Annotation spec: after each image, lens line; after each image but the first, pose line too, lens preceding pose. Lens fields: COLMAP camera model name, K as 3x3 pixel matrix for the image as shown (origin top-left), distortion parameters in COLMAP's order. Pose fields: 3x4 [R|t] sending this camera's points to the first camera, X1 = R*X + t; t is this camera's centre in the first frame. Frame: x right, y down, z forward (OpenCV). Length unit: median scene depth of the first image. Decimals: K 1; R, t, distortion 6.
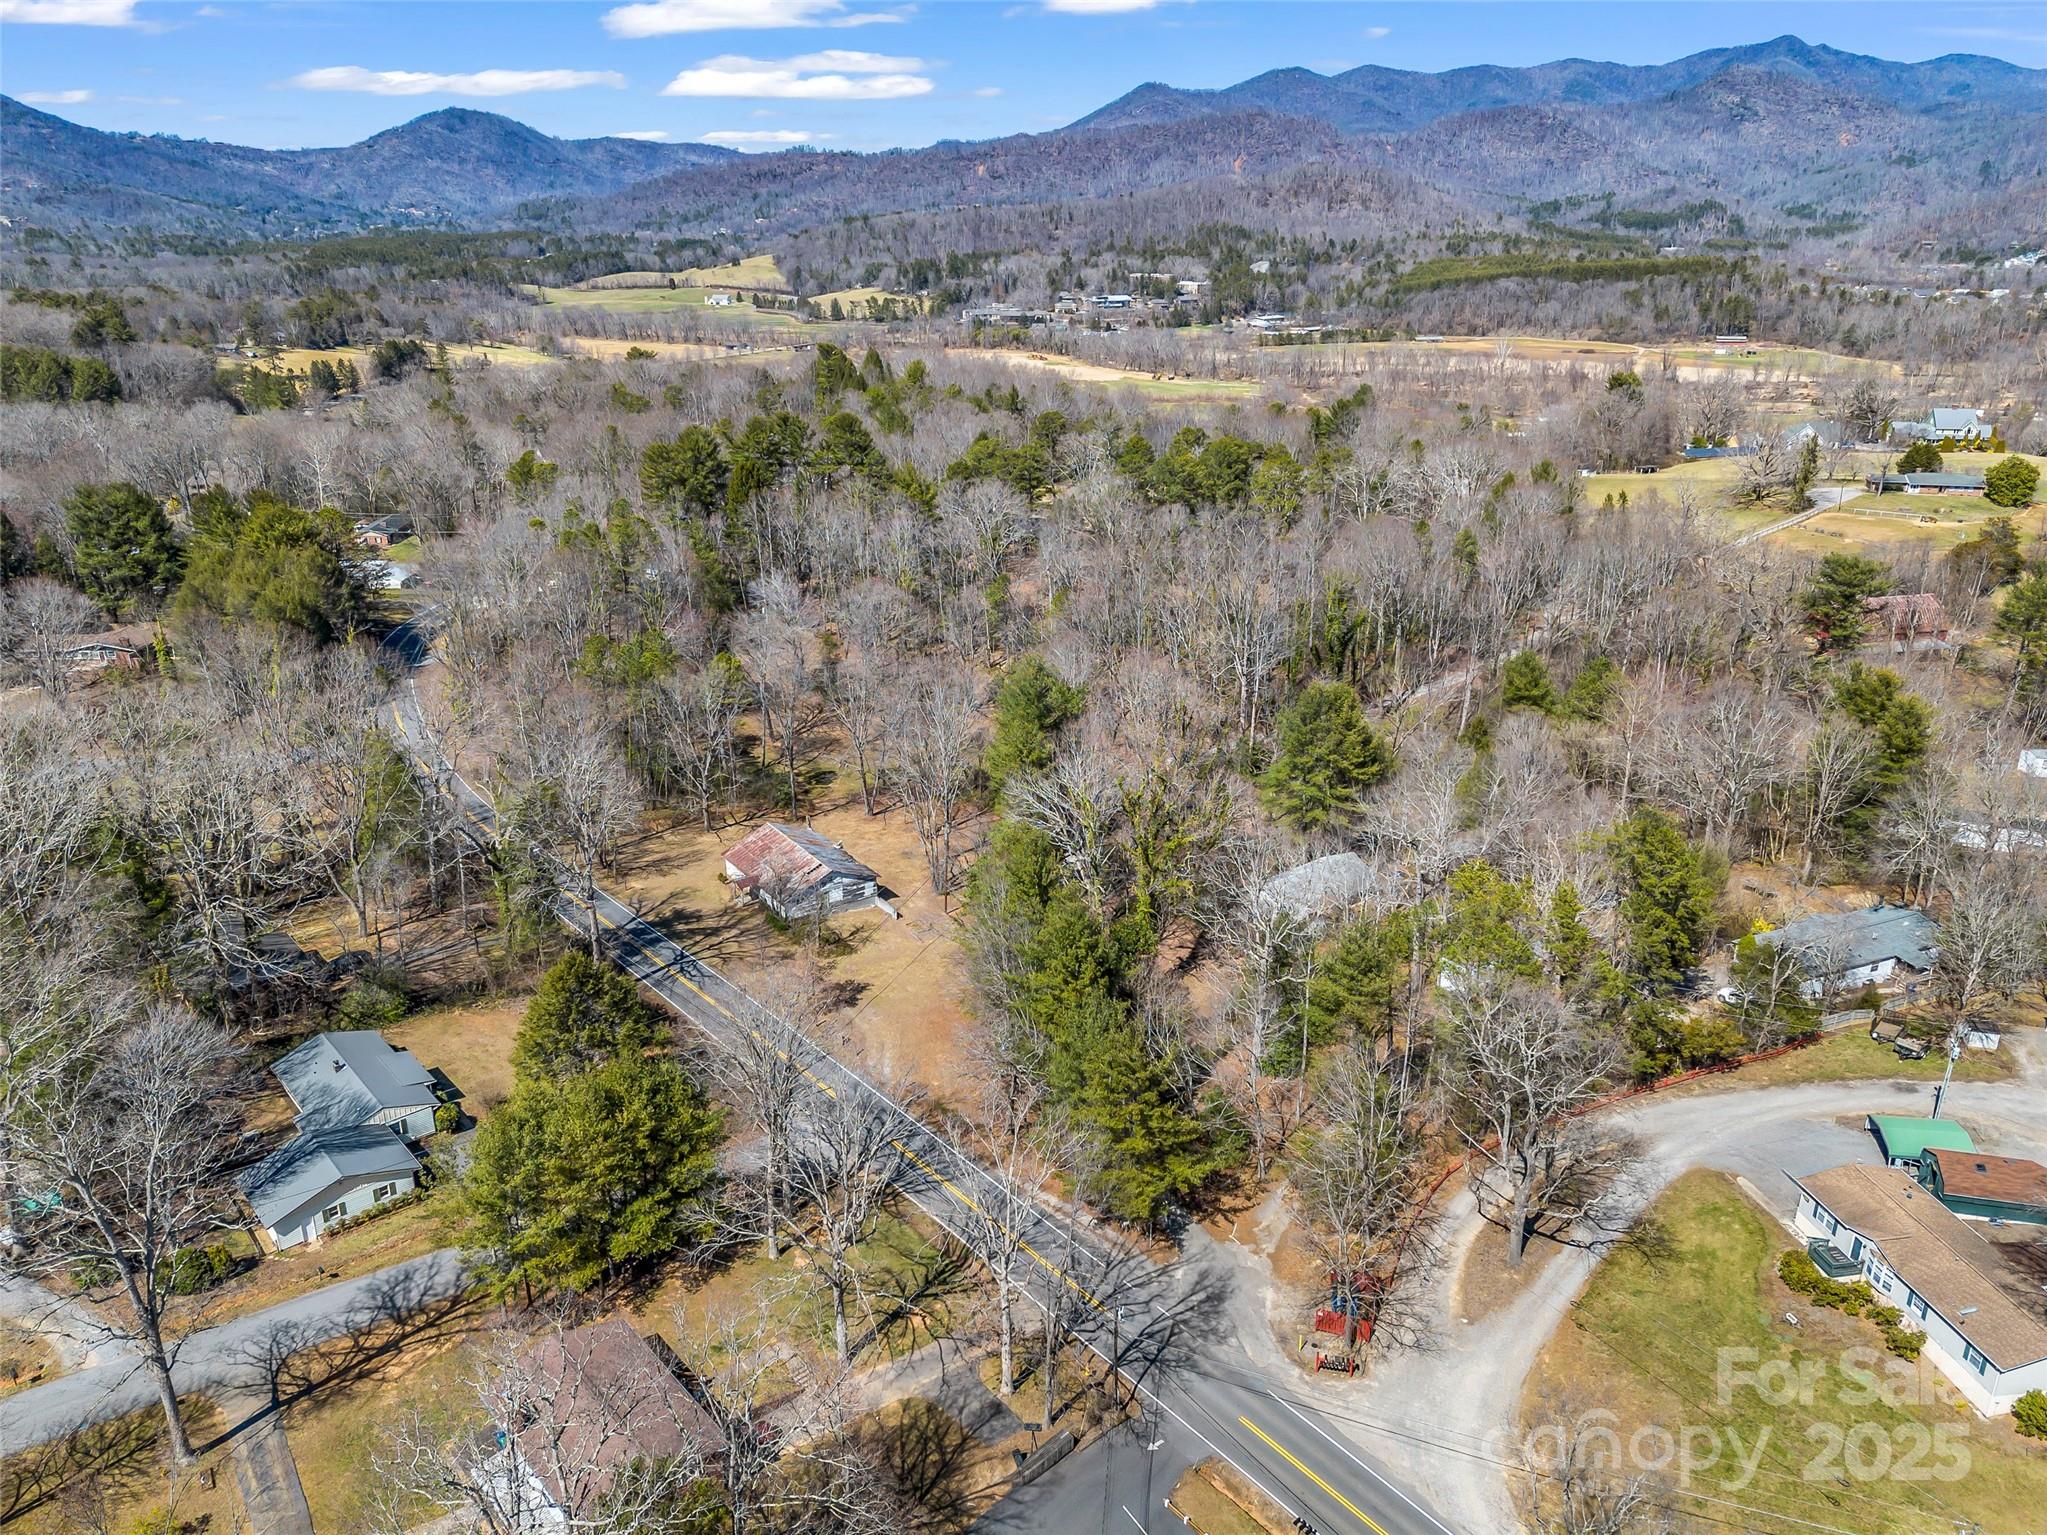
lens RADIAL K [[1460.9, 0, 1018.9], [0, 1460.9, 773.2], [0, 0, 1]] dist [0.062998, -0.052146]
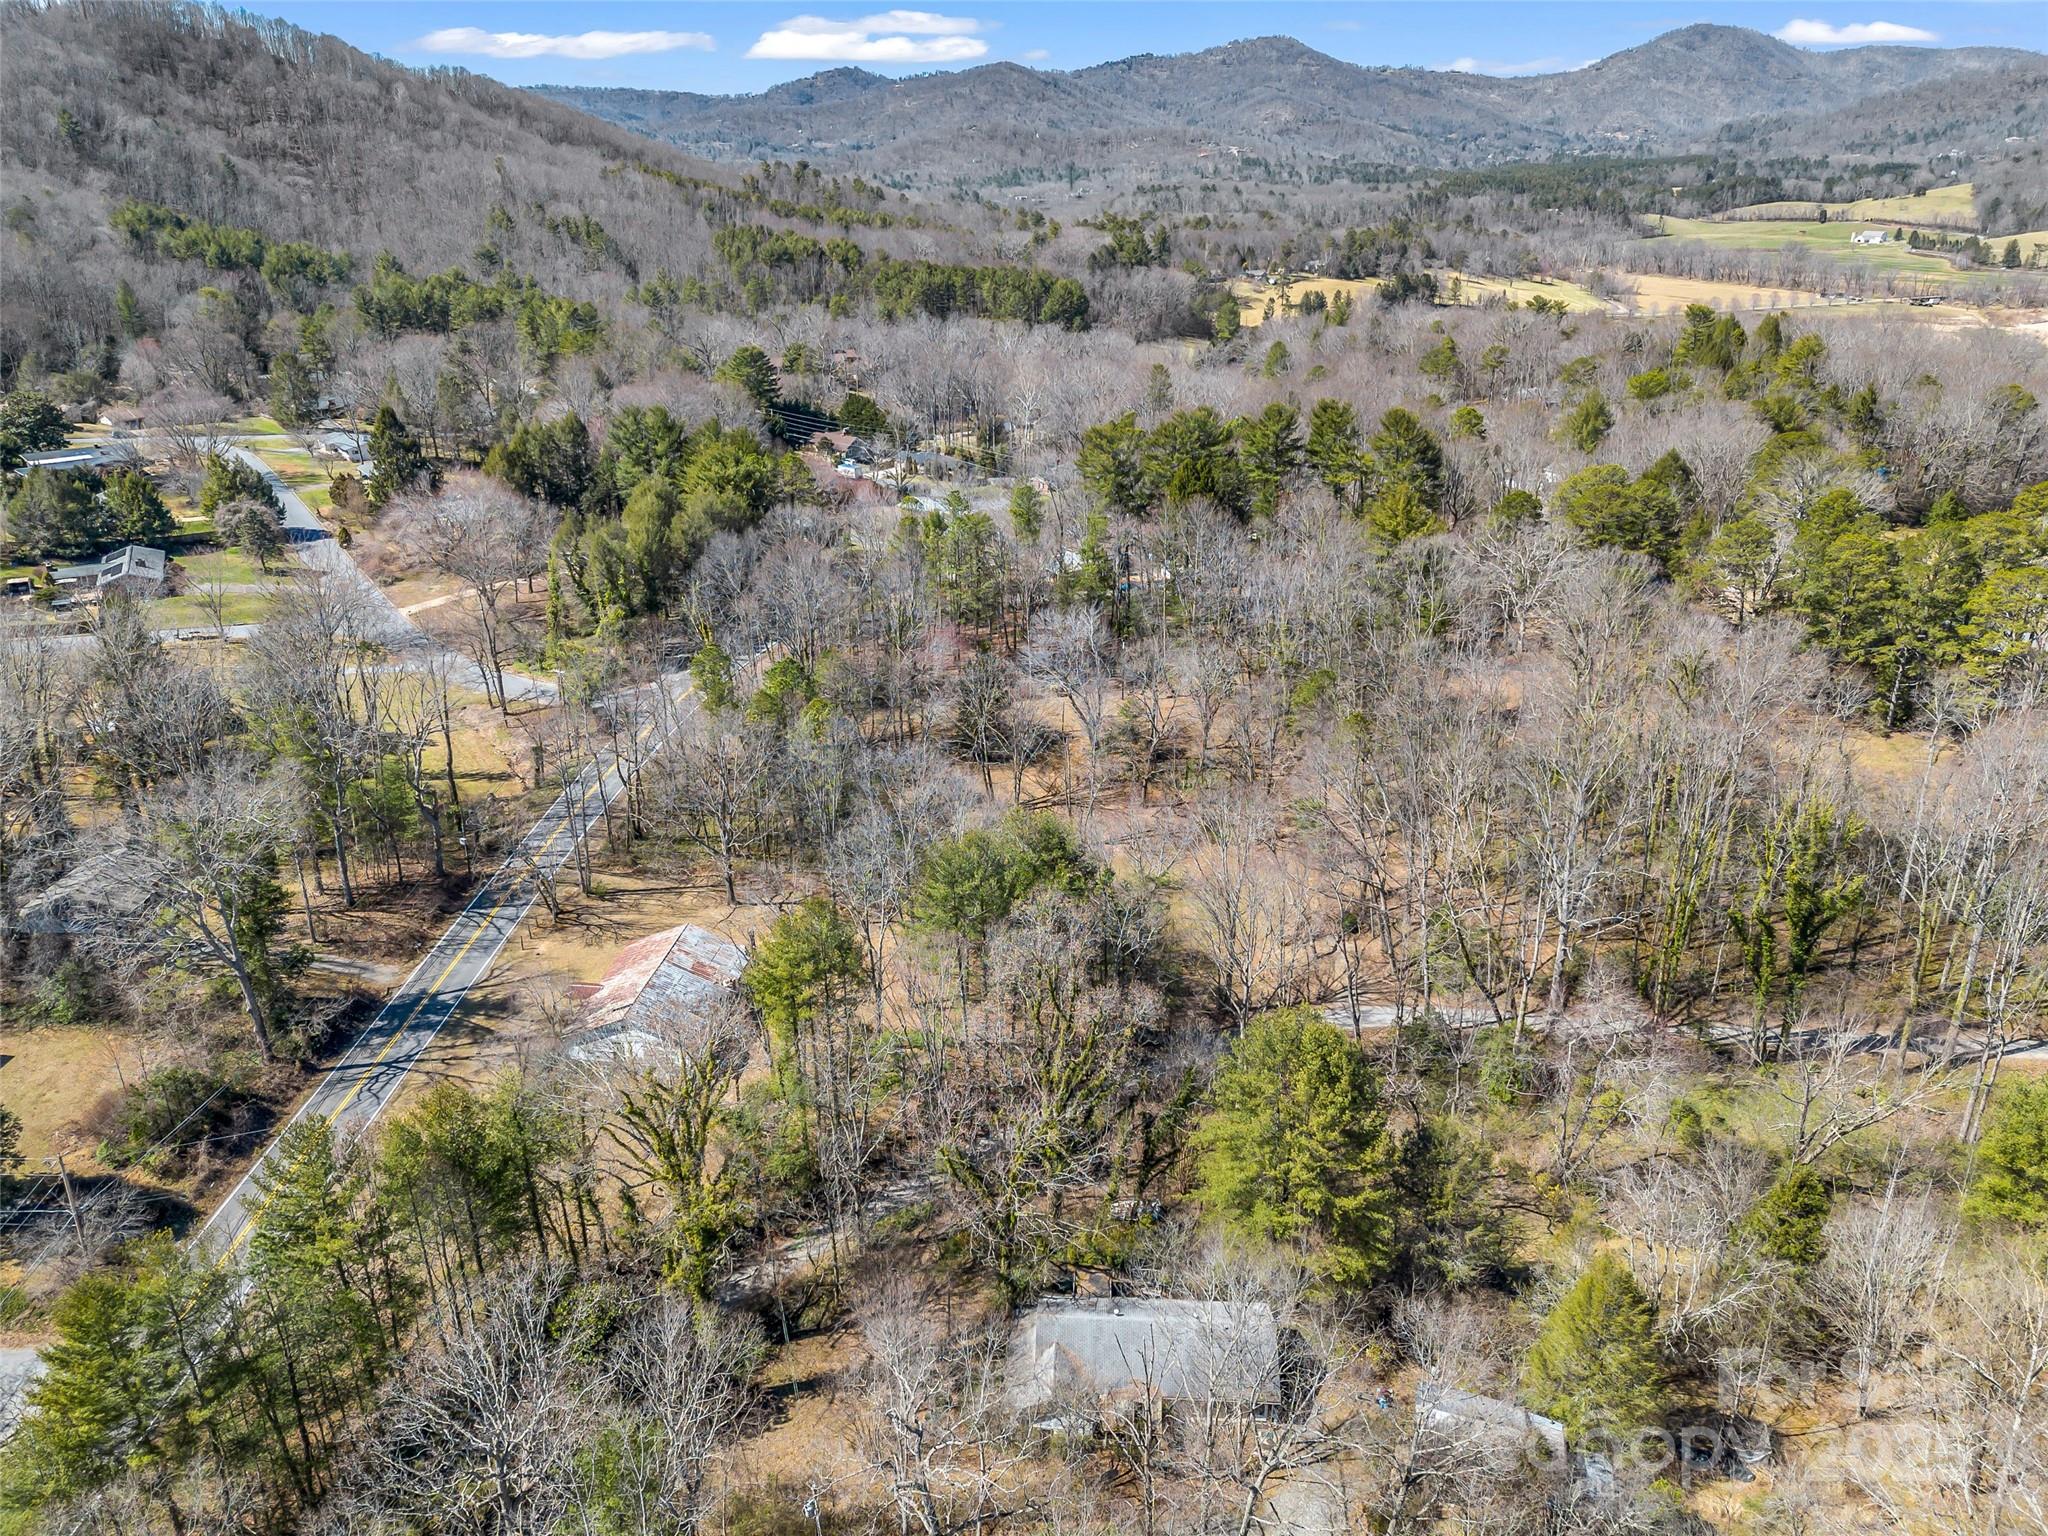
lens RADIAL K [[1466.9, 0, 1017.6], [0, 1466.9, 768.6], [0, 0, 1]] dist [0.054877, -0.040912]
pose [[0.739019, 0.261645, -0.620801, 0.040754], [-0.236451, 0.963615, 0.124650, -0.017621], [0.630827, 0.054670, 0.773995, 0.044657]]
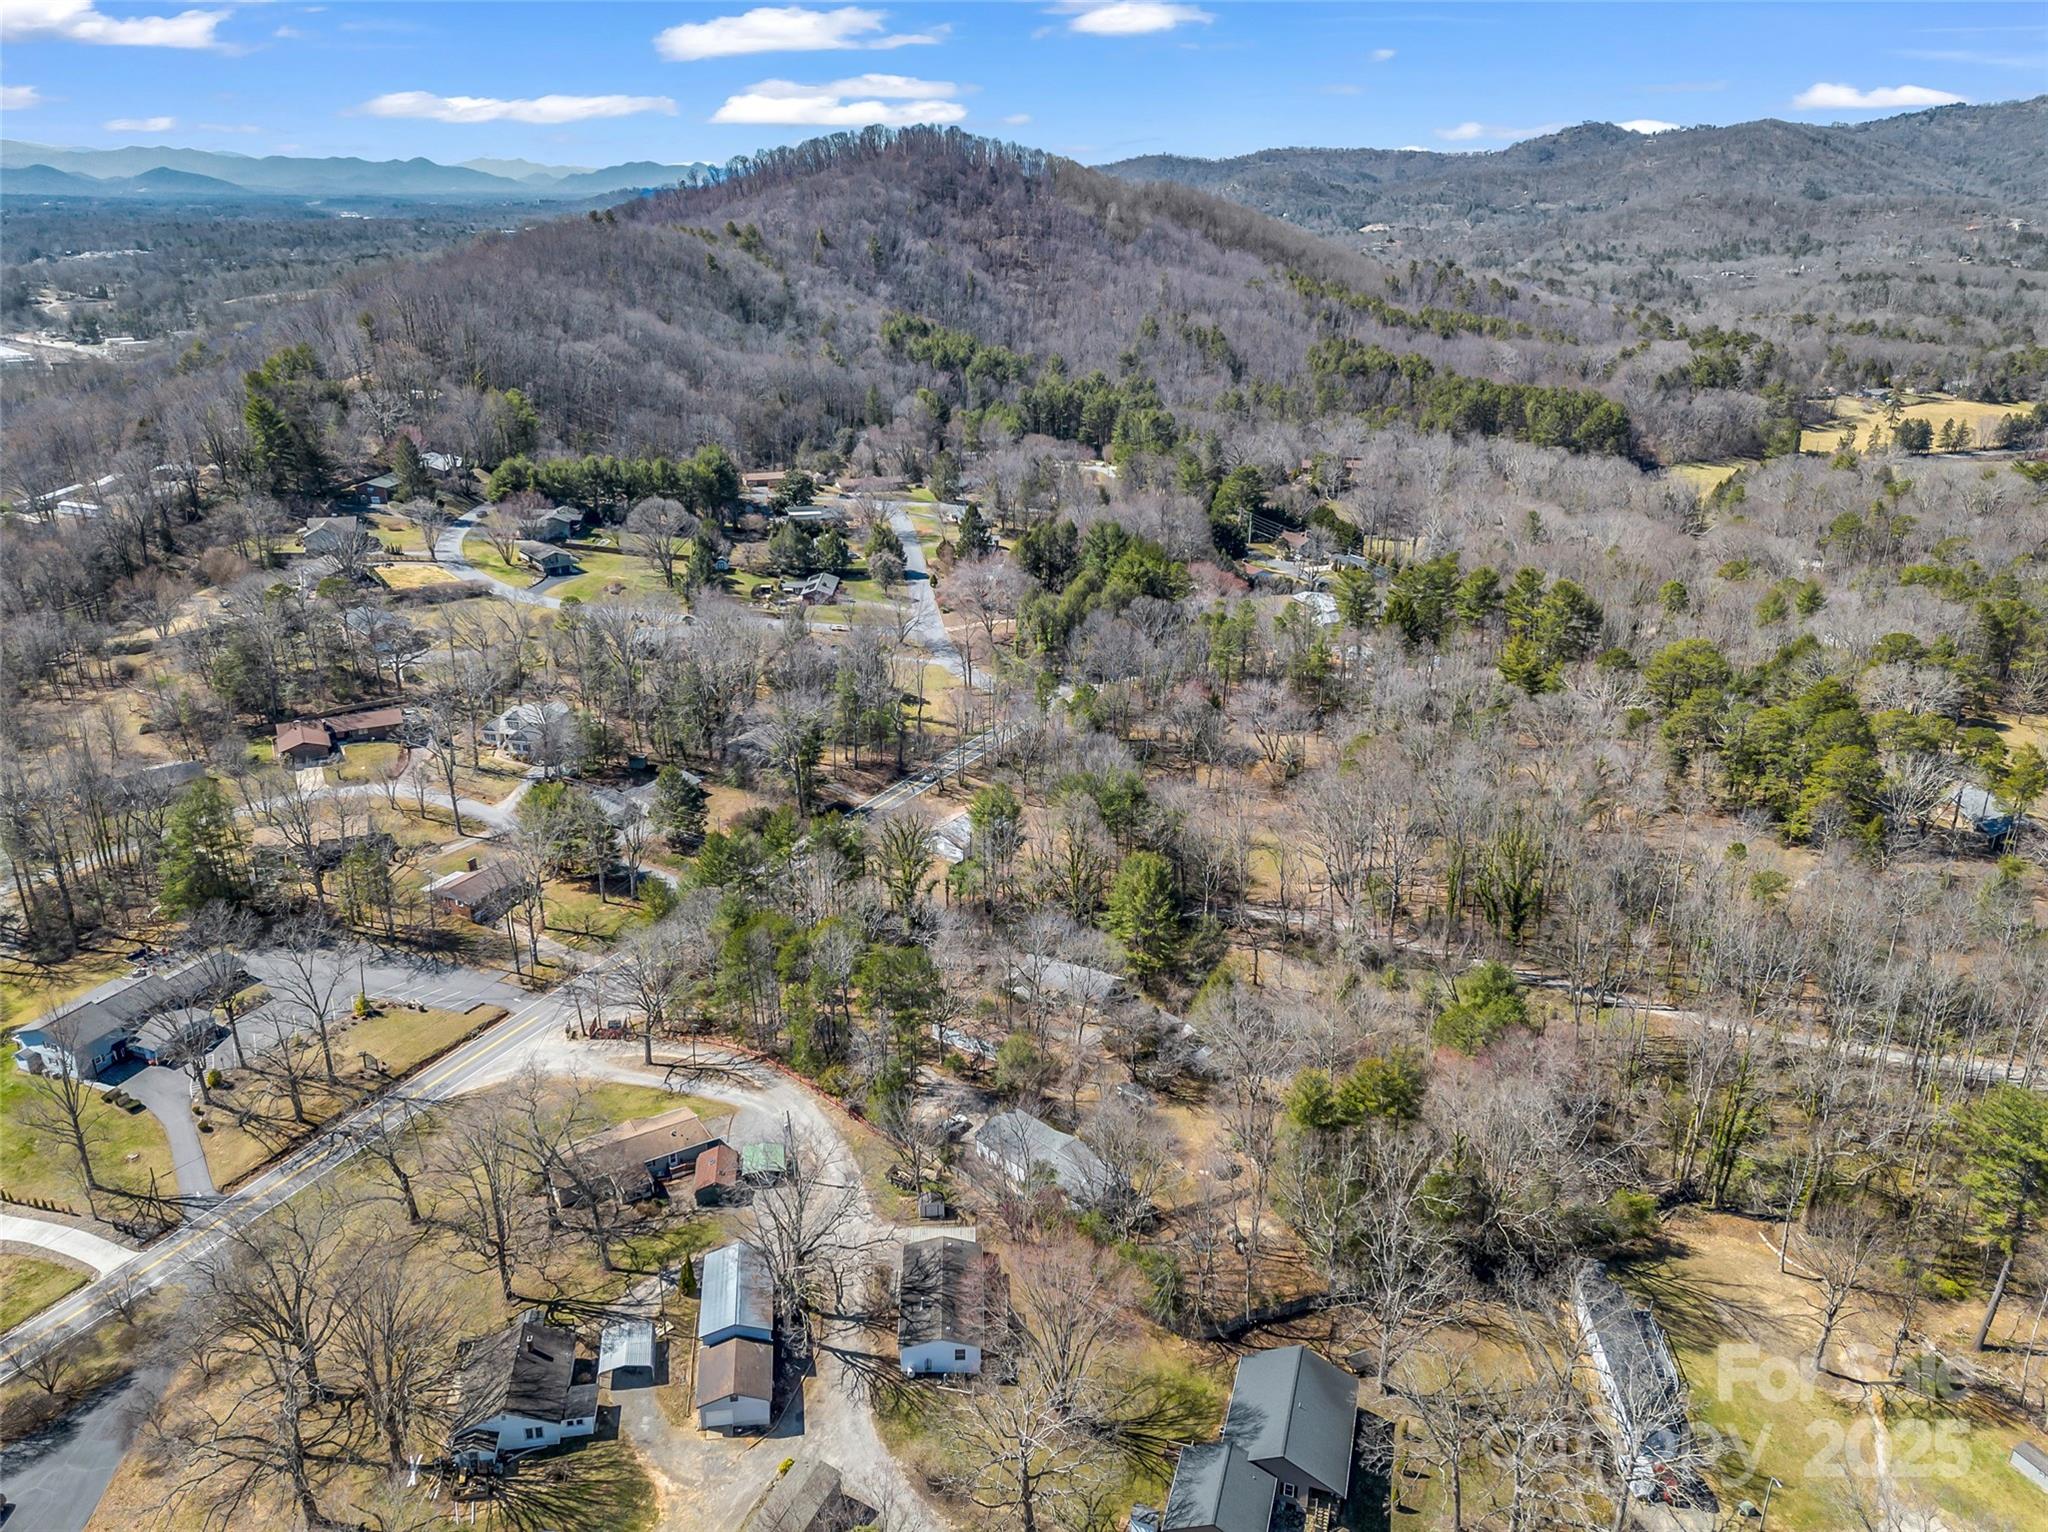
lens RADIAL K [[1466.9, 0, 1017.6], [0, 1466.9, 766.6], [0, 0, 1]] dist [0.054877, -0.040912]
pose [[0.364124, 0.343148, -0.865831, 0.115334], [-0.335278, 0.915619, 0.221879, -0.034835], [0.868909, 0.209502, 0.448449, 0.025961]]
